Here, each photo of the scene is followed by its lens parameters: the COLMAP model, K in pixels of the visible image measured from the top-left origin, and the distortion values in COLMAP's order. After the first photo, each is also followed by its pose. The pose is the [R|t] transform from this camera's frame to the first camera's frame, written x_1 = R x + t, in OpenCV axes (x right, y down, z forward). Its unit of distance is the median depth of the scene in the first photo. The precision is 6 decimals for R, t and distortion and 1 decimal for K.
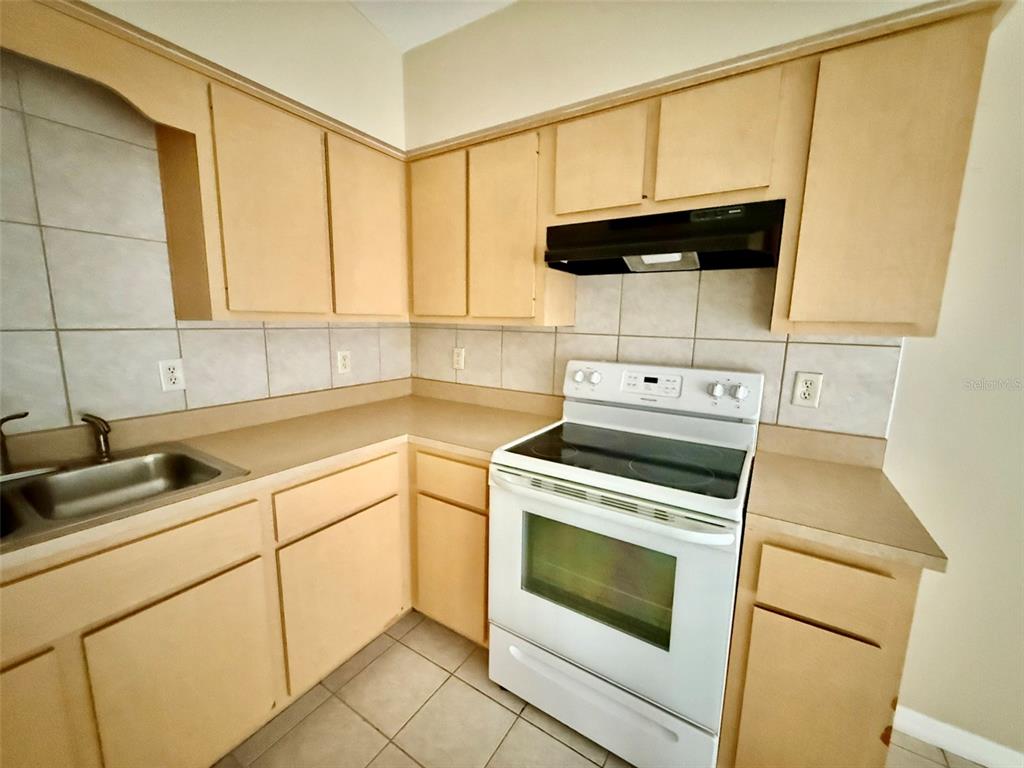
lens RADIAL K [[406.1, 0, 511.3], [0, 406.1, 382.1], [0, 0, 1]] dist [-0.001072, -0.000284]
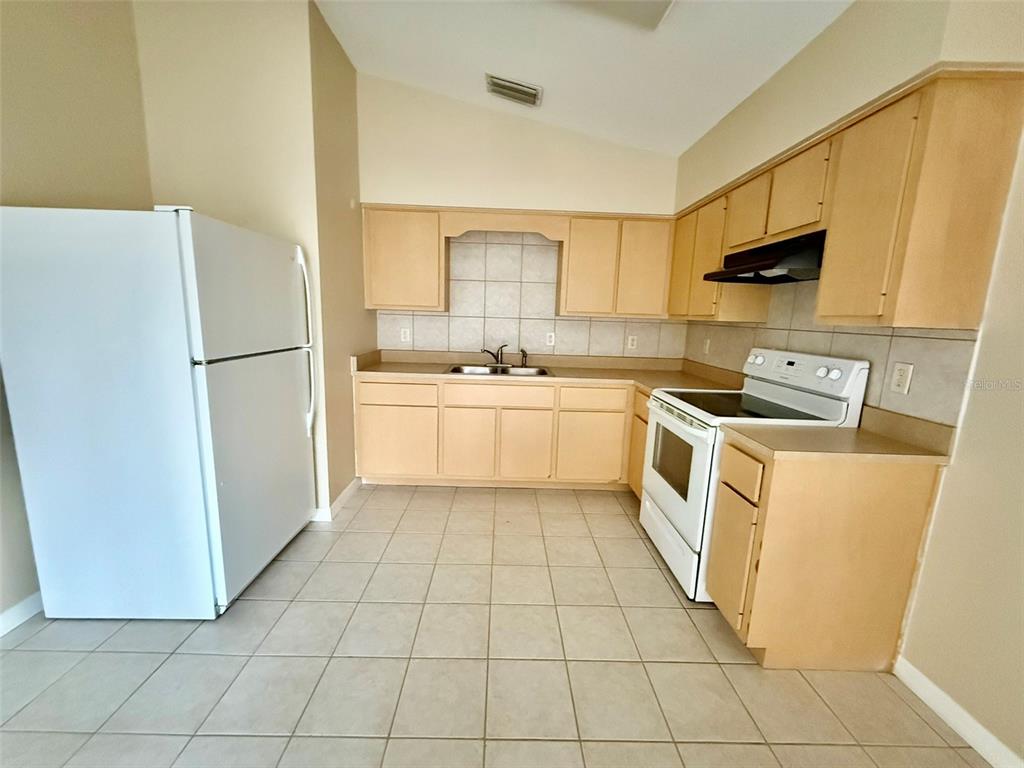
lens RADIAL K [[406.1, 0, 509.5], [0, 406.1, 382.0], [0, 0, 1]] dist [-0.001072, -0.000284]
pose [[0.551021, 0.137146, -0.823145, 0.920760], [-0.148713, 0.986751, 0.064855, 0.102319], [0.821134, 0.086676, 0.564116, -0.461007]]
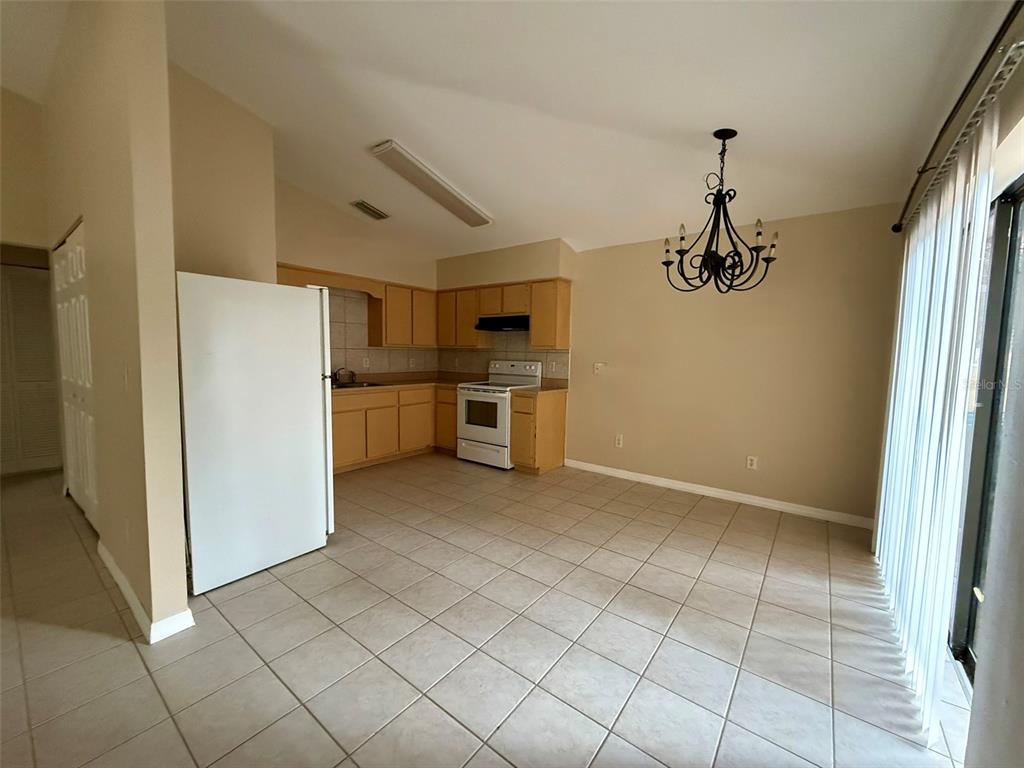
lens RADIAL K [[406.1, 0, 511.0], [0, 406.1, 385.4], [0, 0, 1]] dist [-0.001072, -0.000284]
pose [[0.995972, 0.006268, -0.089446, 0.606373], [-0.012878, 0.997212, -0.073504, 0.368274], [0.088736, 0.074360, 0.993276, -2.034604]]
